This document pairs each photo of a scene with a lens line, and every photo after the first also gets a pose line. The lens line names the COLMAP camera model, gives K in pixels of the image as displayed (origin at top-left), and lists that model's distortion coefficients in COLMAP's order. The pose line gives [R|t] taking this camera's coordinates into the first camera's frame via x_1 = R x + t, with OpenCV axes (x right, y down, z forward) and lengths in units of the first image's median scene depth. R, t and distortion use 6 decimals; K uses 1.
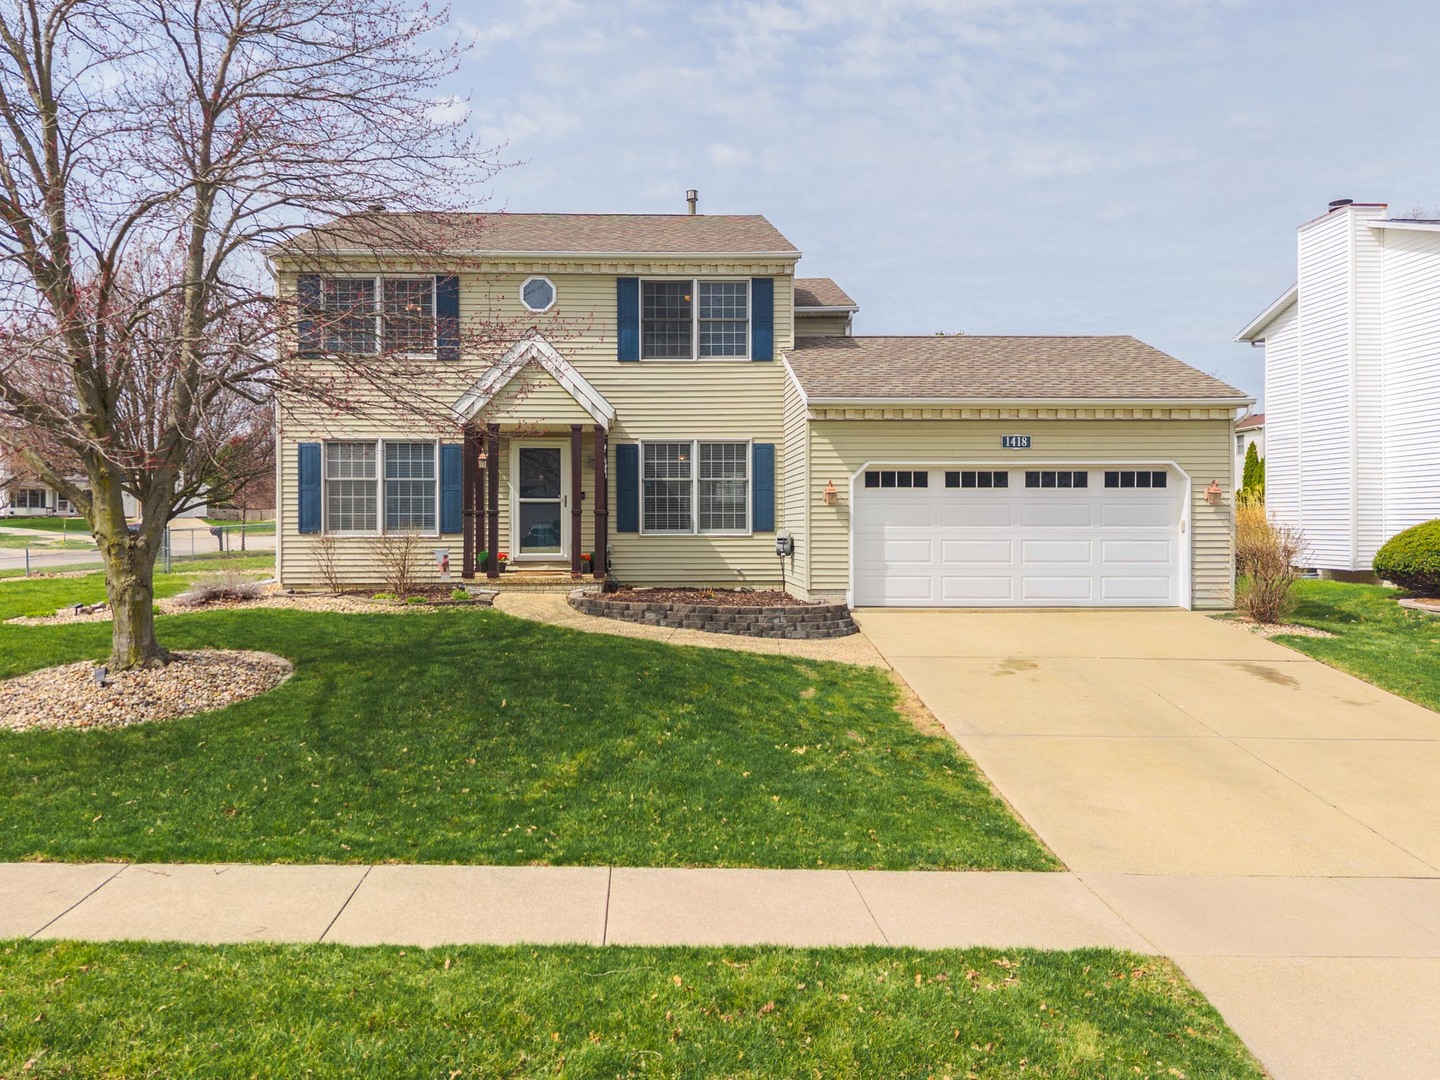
lens RADIAL K [[1005.9, 0, 687.8], [0, 1005.9, 523.6], [0, 0, 1]] dist [0.030763, -0.032962]
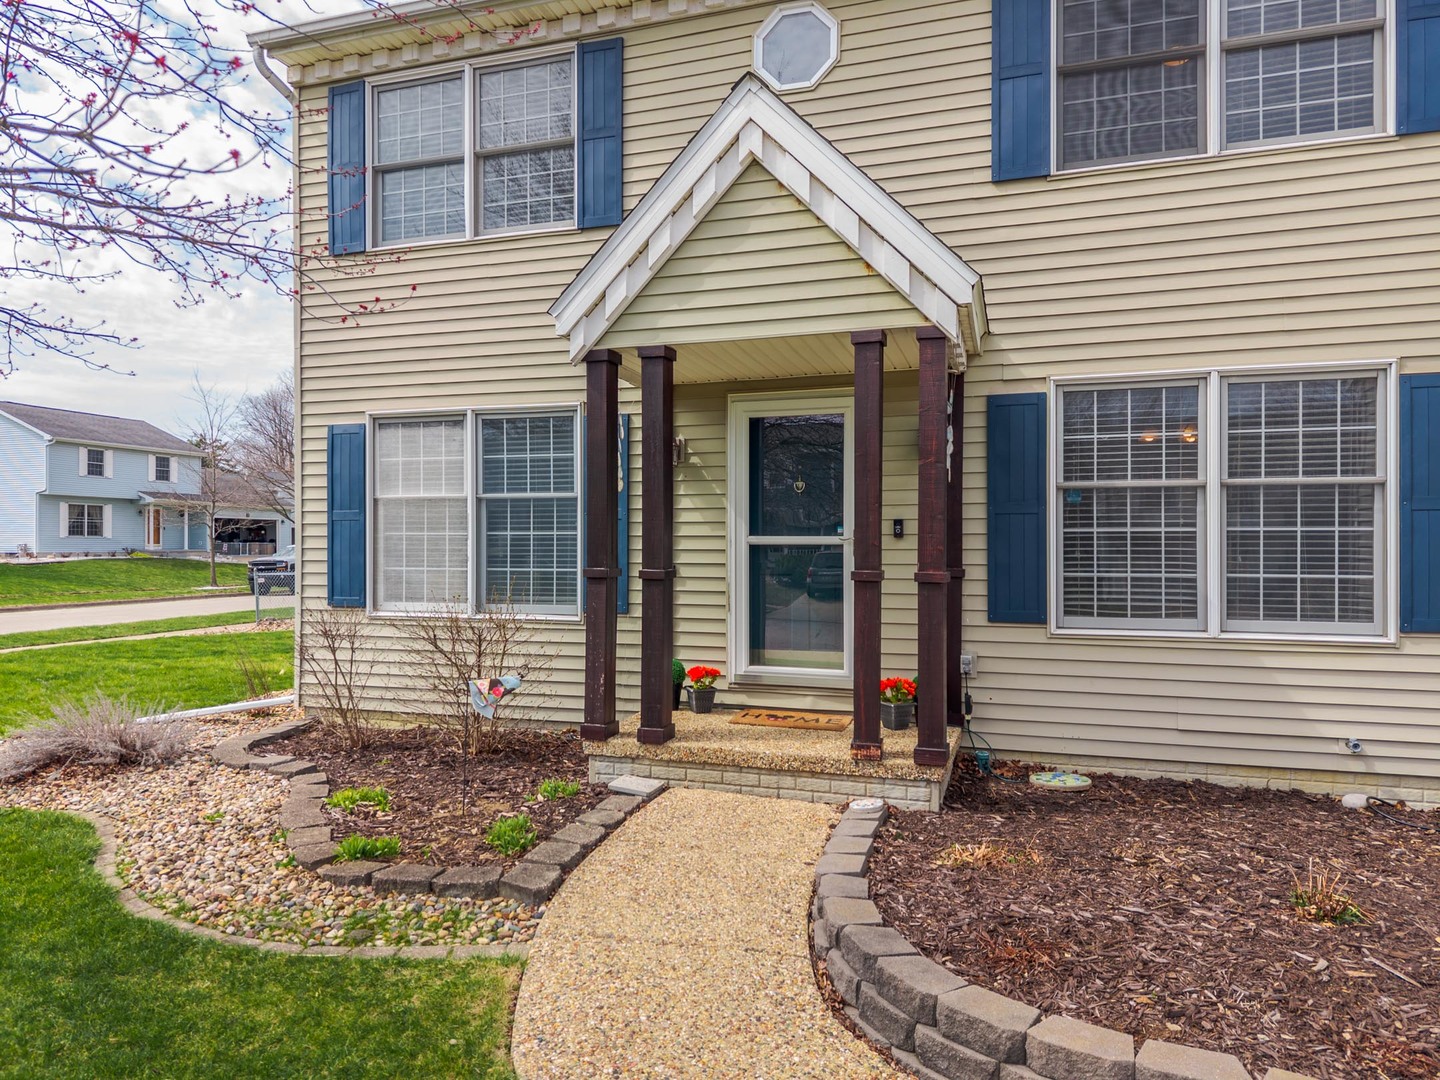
lens RADIAL K [[959.7, 0, 718.3], [0, 959.7, 545.4], [0, 0, 1]] dist [0.041425, -0.039248]
pose [[0.935753, 0.002701, -0.352645, -0.039777], [-0.002909, 0.999996, -0.000060, -0.022605], [0.352643, 0.001082, 0.935757, 0.663434]]
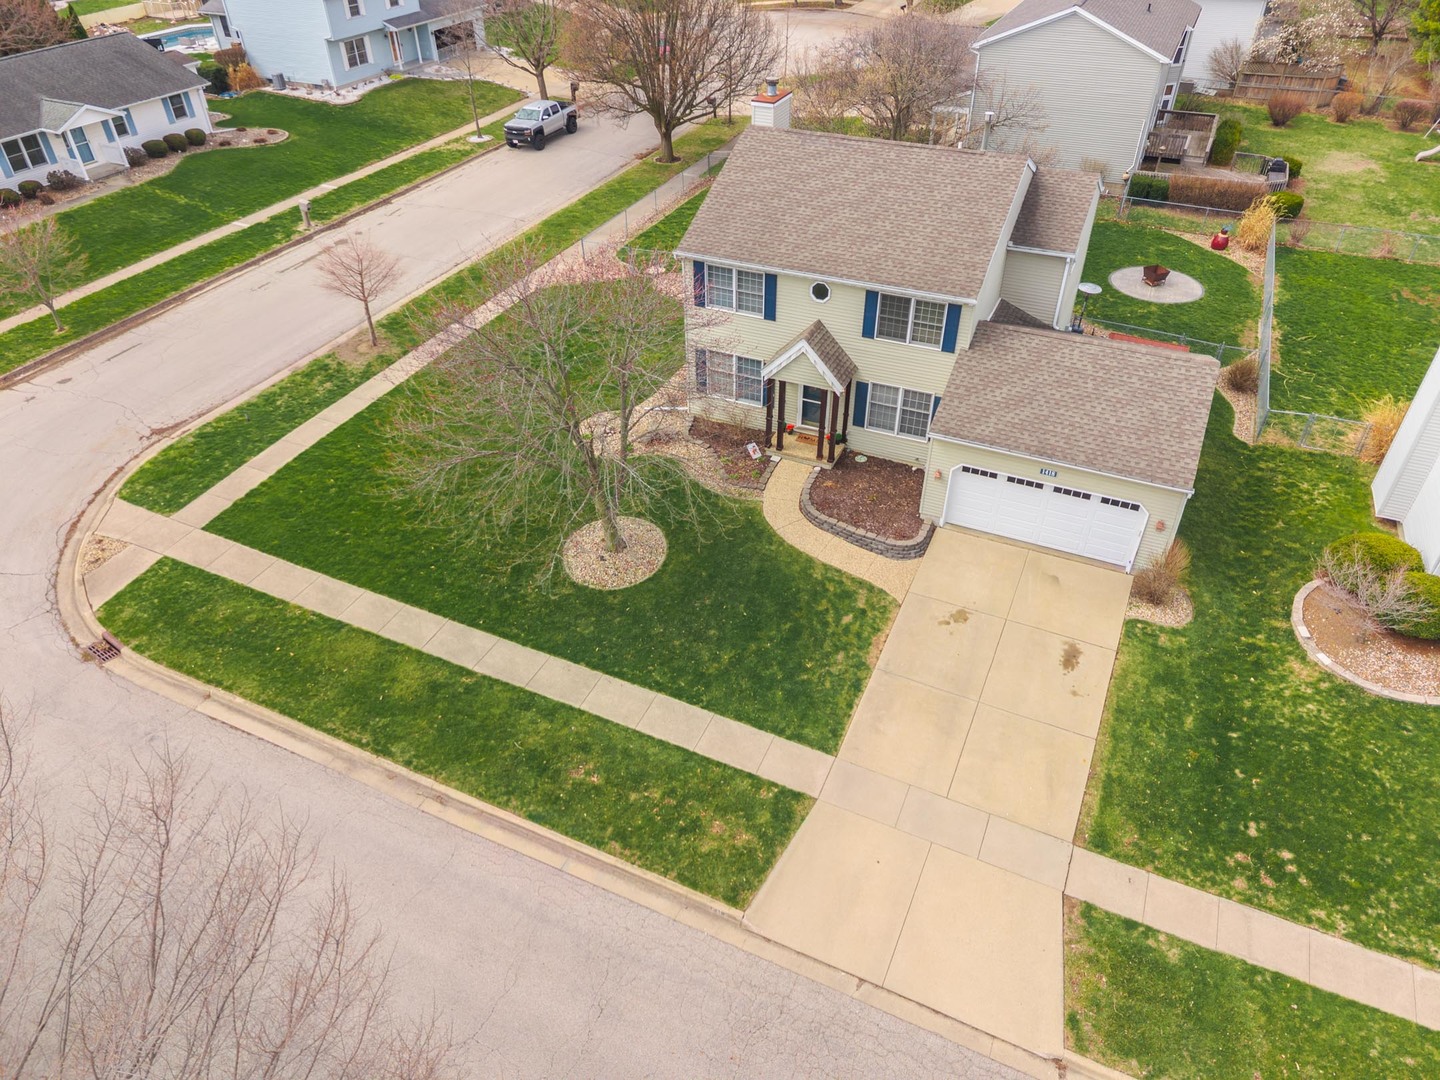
lens RADIAL K [[964.0, 0, 720.2], [0, 964.0, 544.2], [0, 0, 1]] dist [0.011089, -0.007257]
pose [[0.889921, 0.276716, -0.362586, 0.432602], [0.007178, 0.786351, 0.617739, -0.958821], [0.456058, -0.552341, 0.697804, -0.456711]]
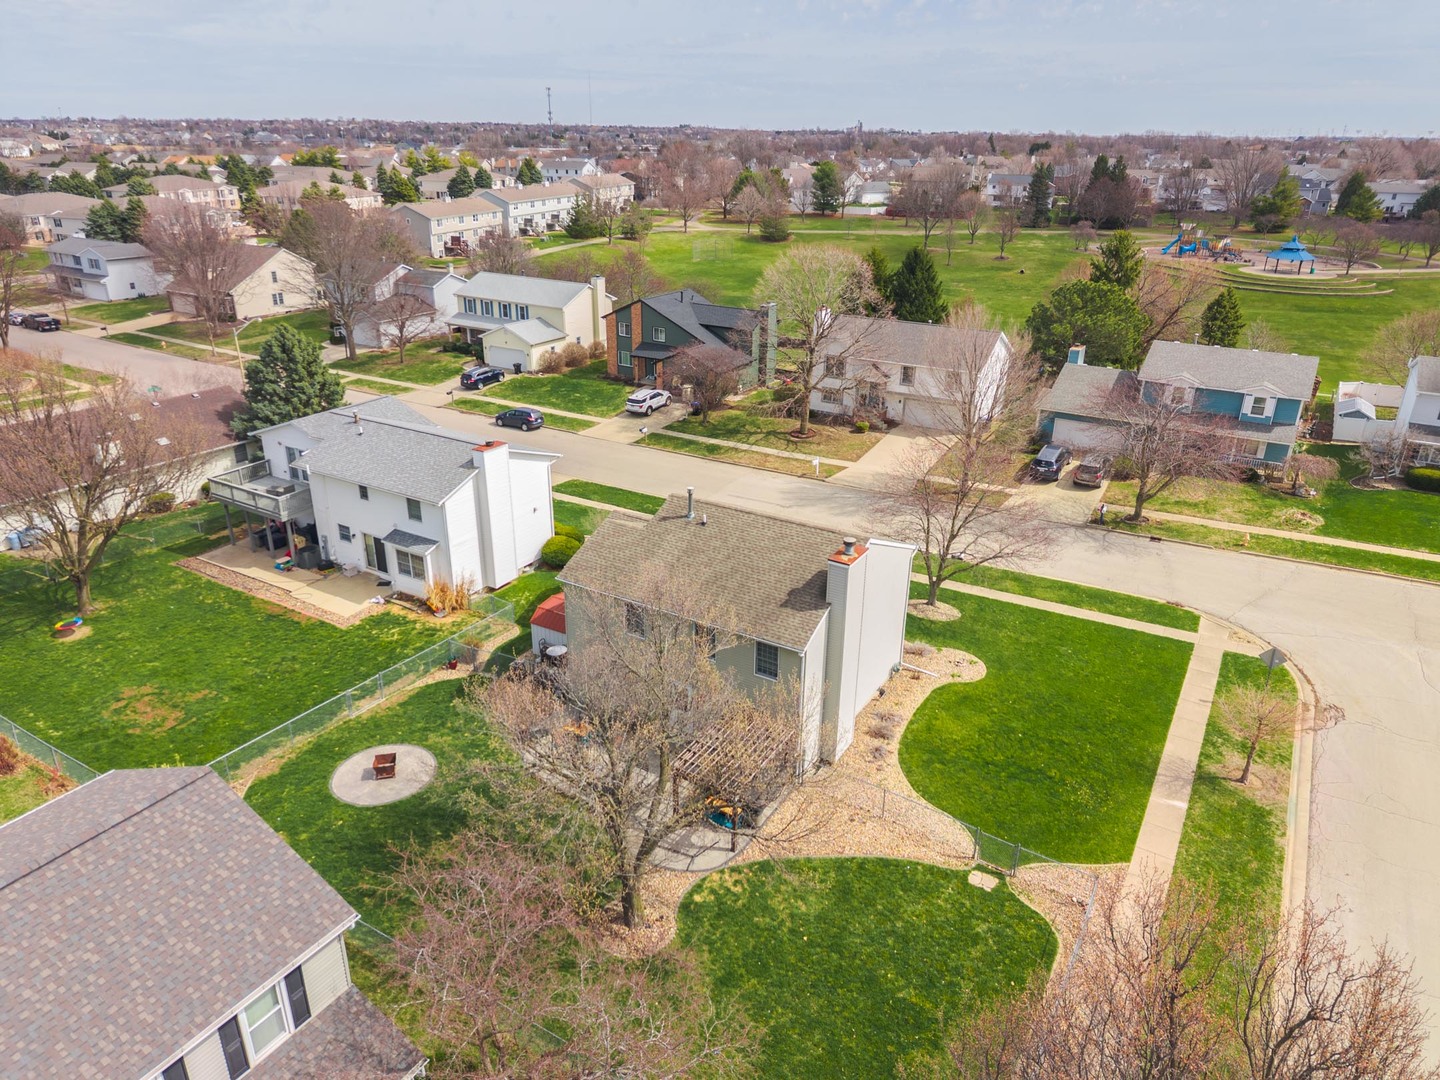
lens RADIAL K [[964.0, 0, 720.2], [0, 964.0, 544.2], [0, 0, 1]] dist [0.011089, -0.007257]
pose [[-0.831671, -0.223393, 0.508350, -1.302965], [-0.011655, 0.922323, 0.386244, -1.270201], [-0.555147, 0.315303, -0.769673, 3.302745]]
